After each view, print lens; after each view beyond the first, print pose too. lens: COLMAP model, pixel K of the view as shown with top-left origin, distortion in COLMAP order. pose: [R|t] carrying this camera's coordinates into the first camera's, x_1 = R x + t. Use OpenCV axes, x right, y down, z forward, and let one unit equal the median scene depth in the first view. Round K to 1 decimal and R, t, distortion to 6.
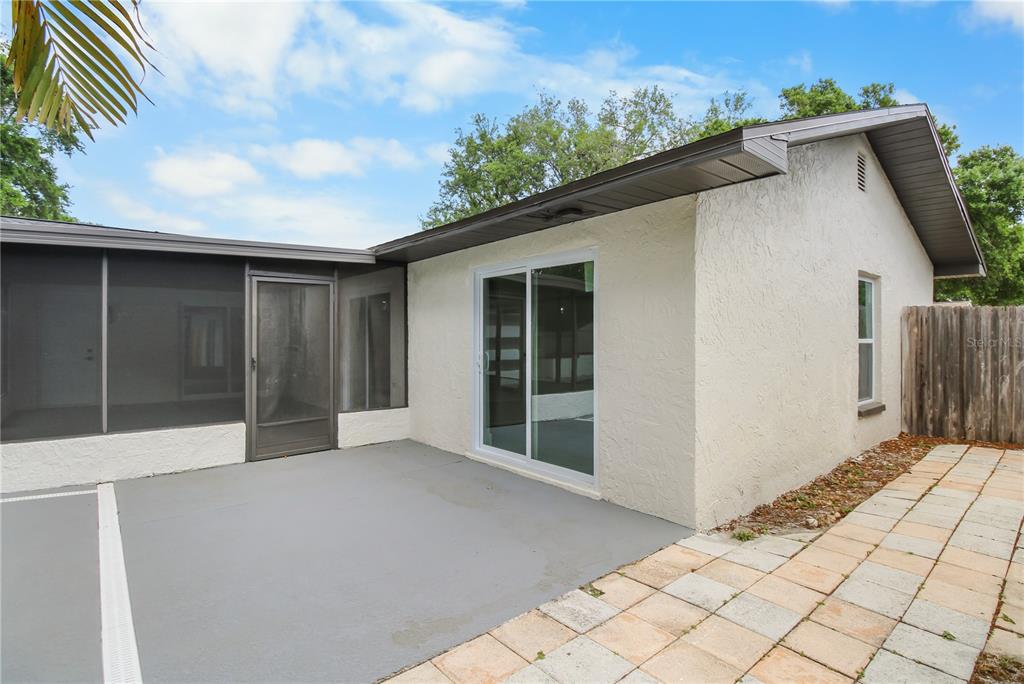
lens RADIAL K [[485.2, 0, 516.7], [0, 485.2, 337.9], [0, 0, 1]] dist [0.001074, -0.000932]
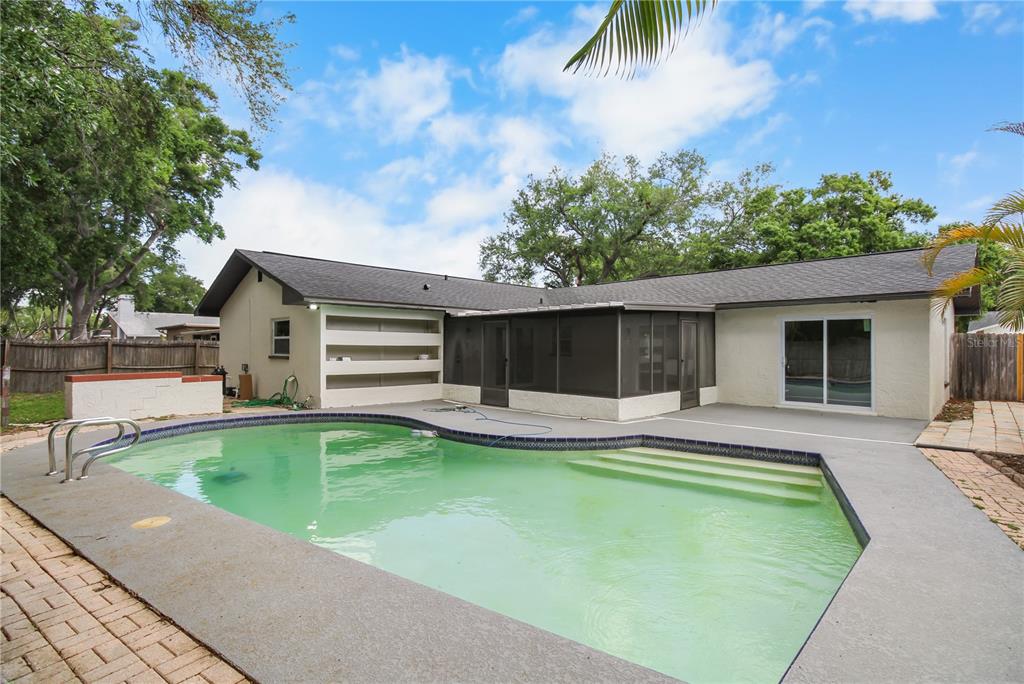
lens RADIAL K [[485.2, 0, 507.9], [0, 485.2, 344.4], [0, 0, 1]] dist [0.001074, -0.000932]
pose [[0.995737, -0.001554, 0.092224, -1.232047], [0.001806, 0.999995, -0.002645, -0.018228], [-0.092219, 0.002801, 0.995735, -0.828761]]
